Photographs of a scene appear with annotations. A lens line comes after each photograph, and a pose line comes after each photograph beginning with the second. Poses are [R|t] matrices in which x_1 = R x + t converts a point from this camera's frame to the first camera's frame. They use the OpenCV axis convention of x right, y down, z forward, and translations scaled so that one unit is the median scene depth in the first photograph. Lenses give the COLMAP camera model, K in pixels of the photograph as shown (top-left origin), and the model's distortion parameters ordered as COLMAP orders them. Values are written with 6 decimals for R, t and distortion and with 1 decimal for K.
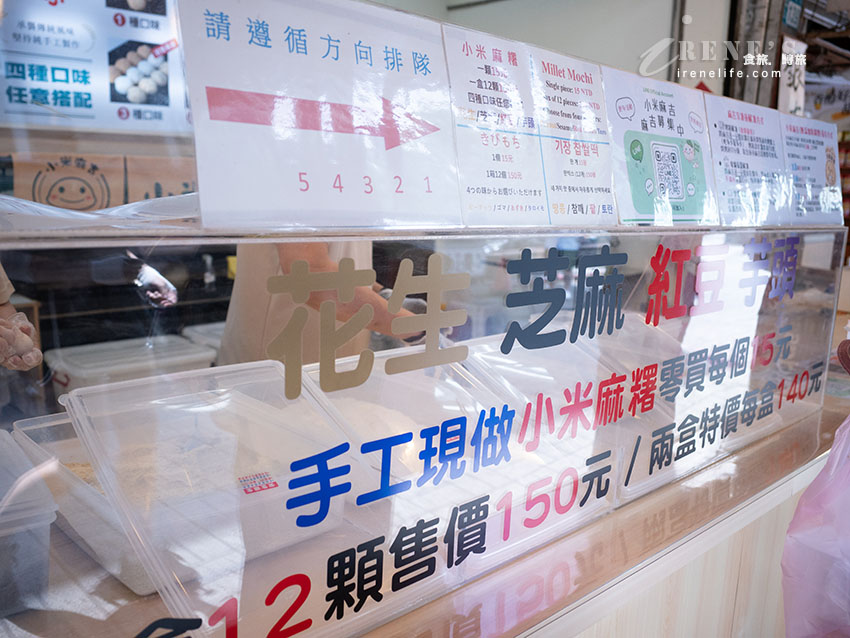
lens RADIAL K [[755.7, 0, 425.0], [0, 755.7, 319.0], [0, 0, 1]] dist [-0.019084, 0.001364]
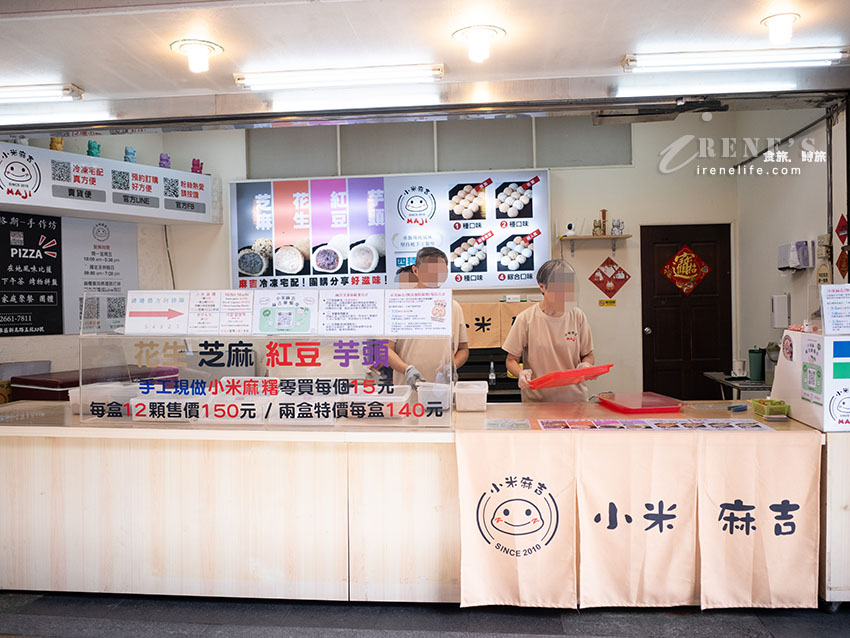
lens RADIAL K [[755.7, 0, 425.0], [0, 755.7, 319.0], [0, 0, 1]] dist [-0.019084, 0.001364]
pose [[0.667486, -0.025638, -0.744181, 2.929579], [-0.098656, 0.987552, -0.122511, 0.128121], [0.738058, 0.155192, 0.656647, -0.604101]]
